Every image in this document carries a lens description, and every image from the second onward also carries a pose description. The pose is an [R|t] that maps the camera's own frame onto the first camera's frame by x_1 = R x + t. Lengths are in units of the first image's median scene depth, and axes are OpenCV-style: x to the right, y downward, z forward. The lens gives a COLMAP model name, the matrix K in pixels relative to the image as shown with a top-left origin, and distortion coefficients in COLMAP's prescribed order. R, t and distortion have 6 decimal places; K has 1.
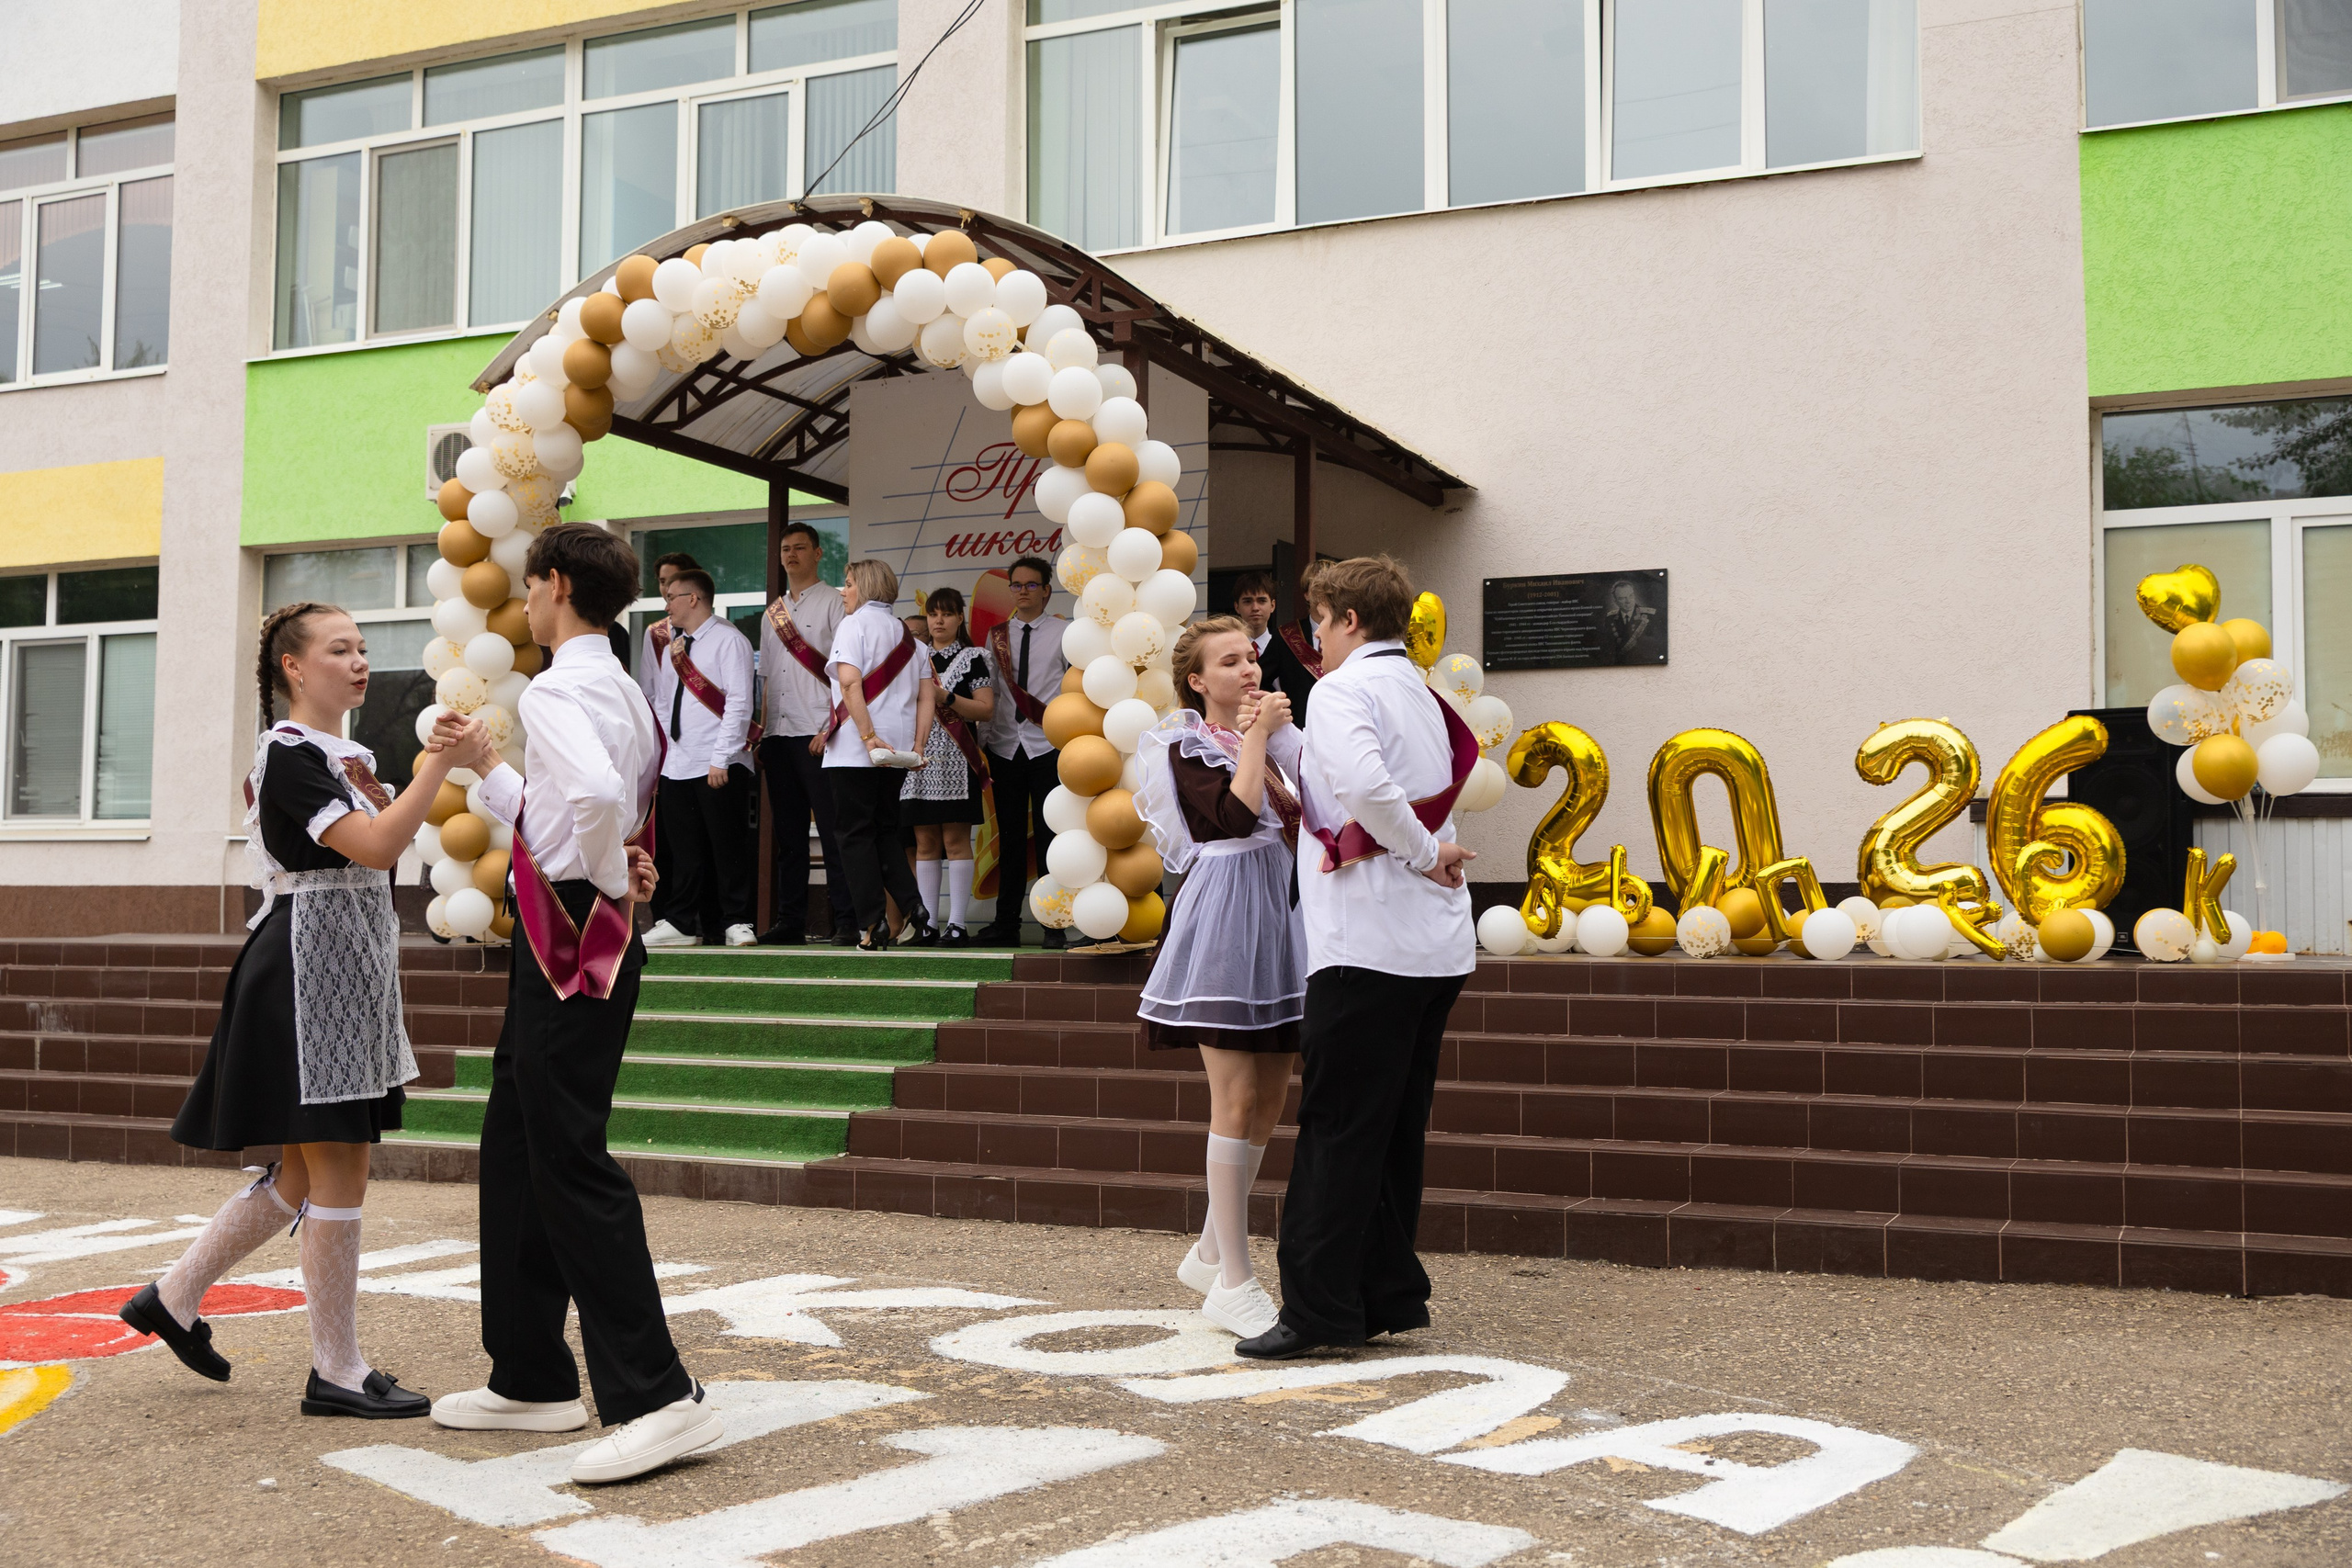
lens RADIAL K [[2274.0, 0, 1238.1], [0, 2274.0, 775.9], [0, 0, 1]] dist [0.003229, 0.025447]
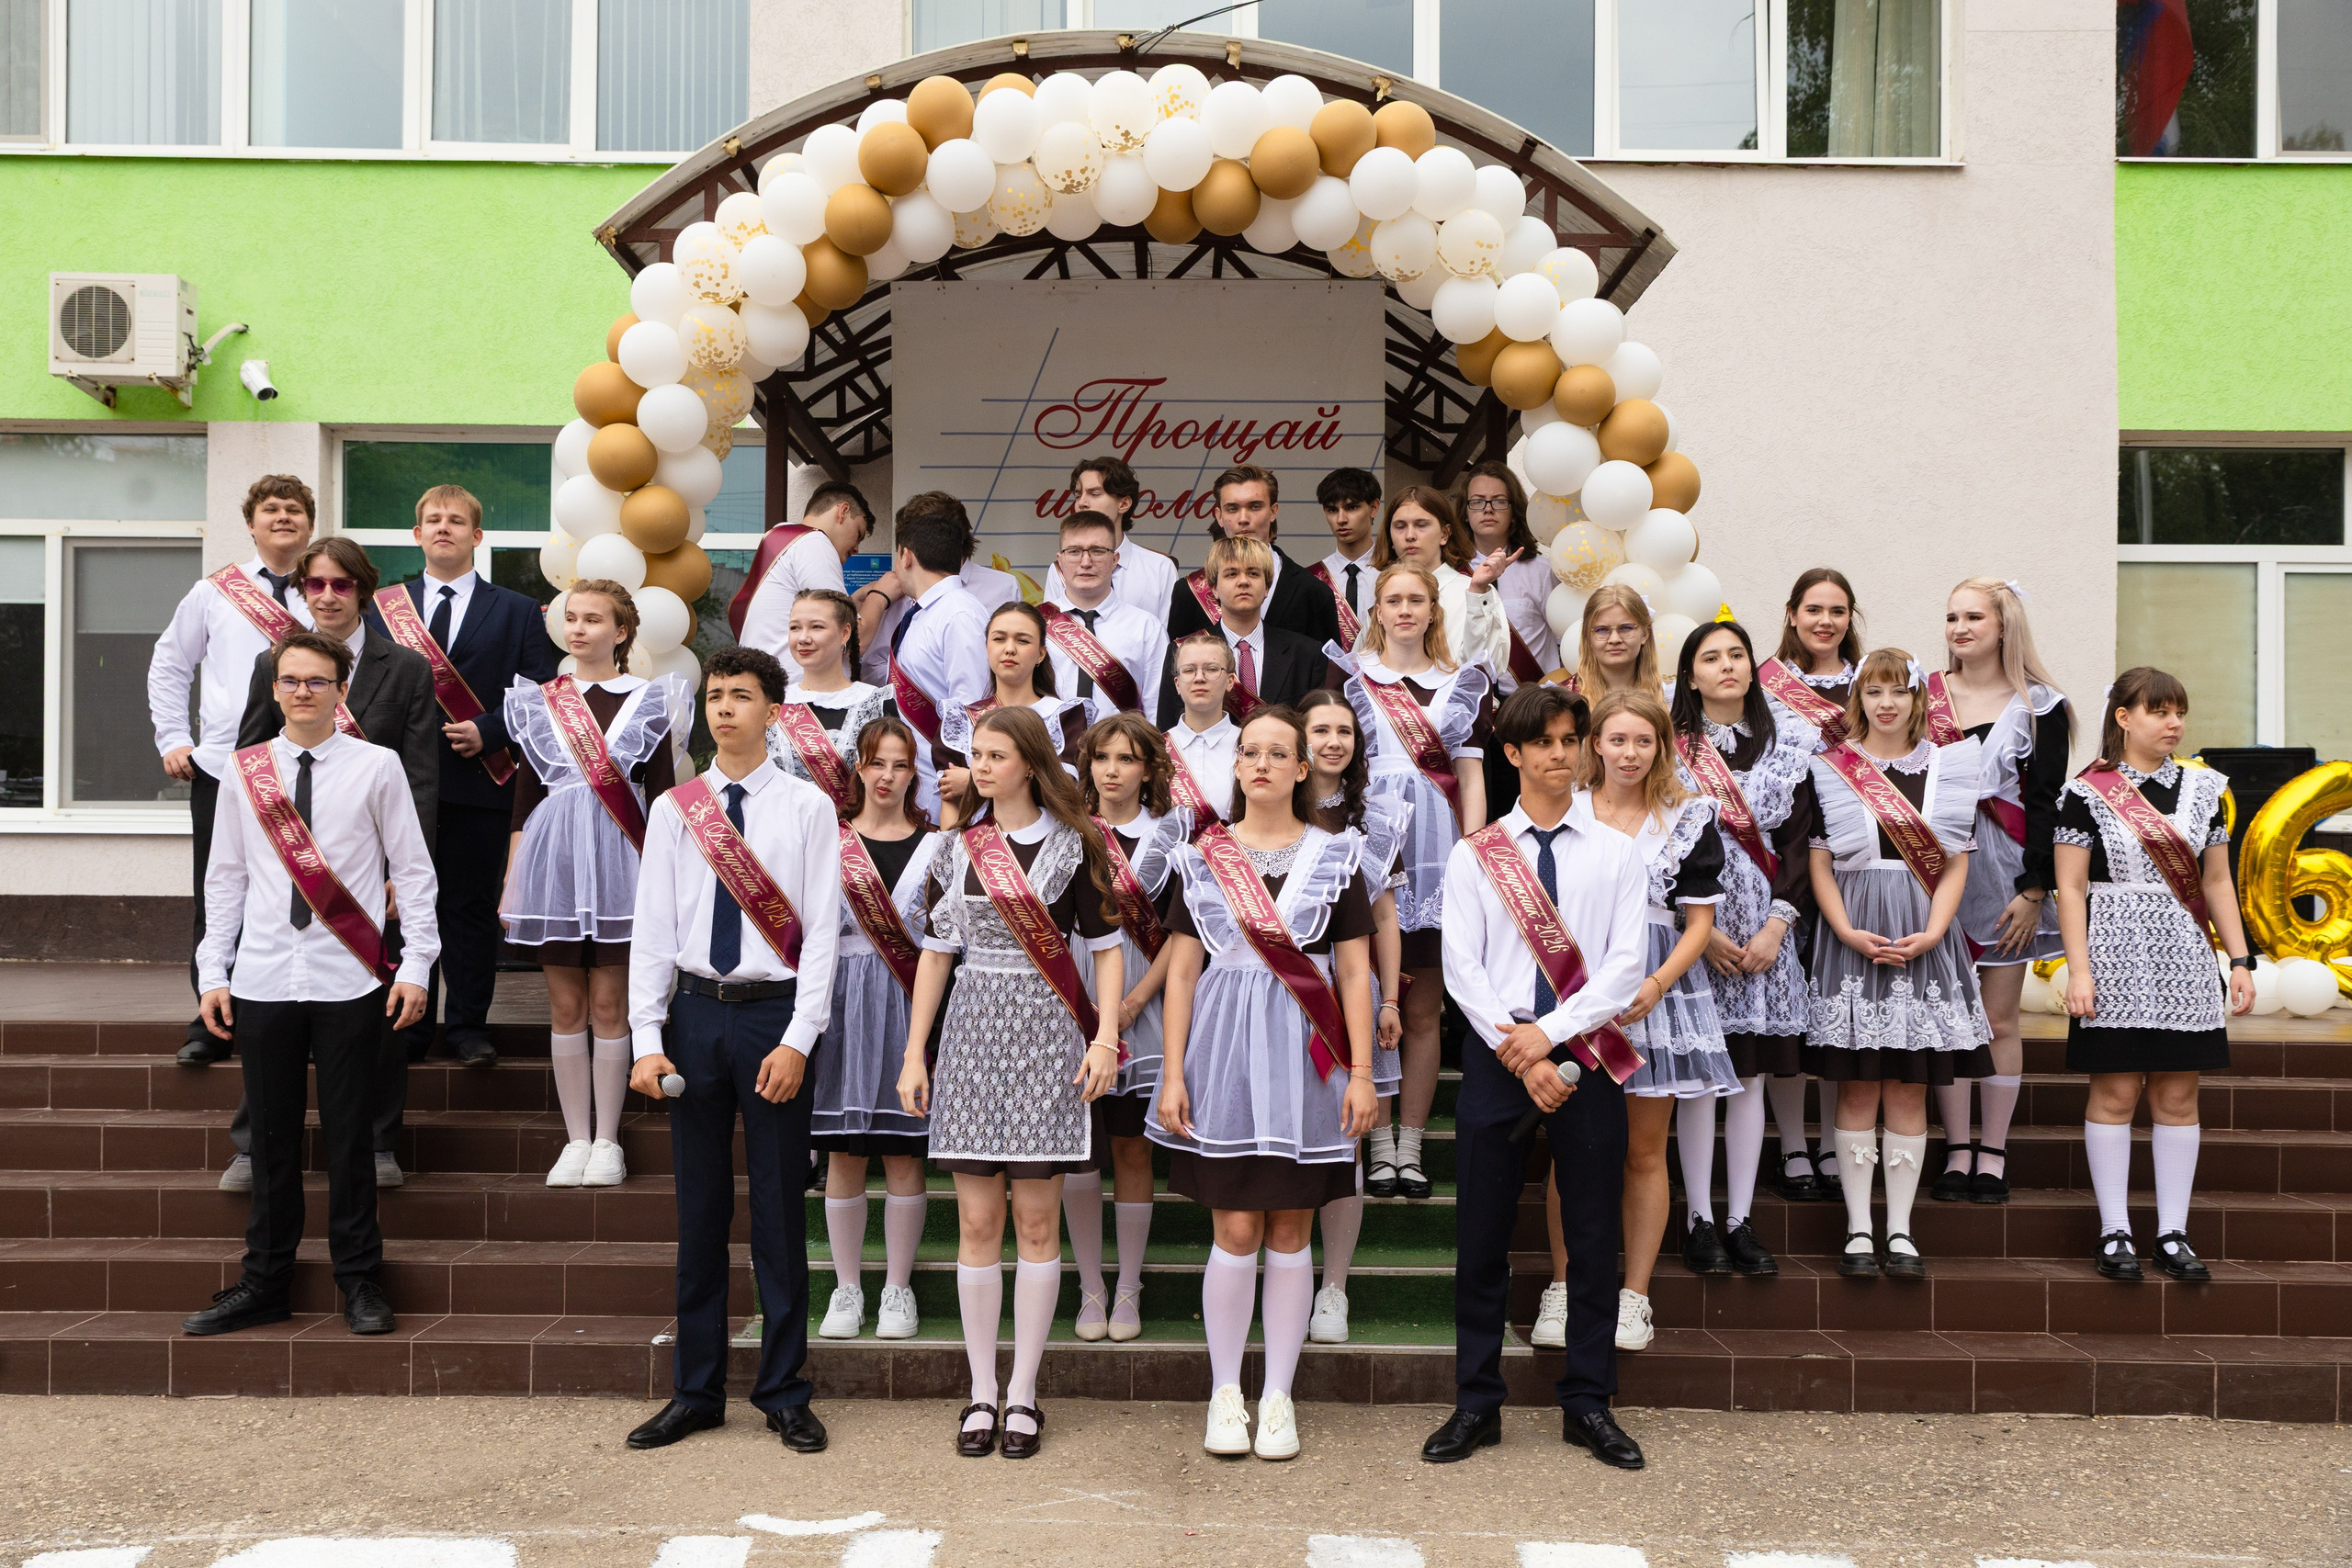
lens RADIAL K [[2140.1, 0, 1121.3], [0, 2140.1, 857.9], [0, 0, 1]] dist [0.034109, -0.014535]
pose [[0.922144, 0.004806, 0.386817, -0.515501], [-0.027479, 0.998211, 0.053106, -0.020776], [-0.385870, -0.059600, 0.920626, 0.363193]]
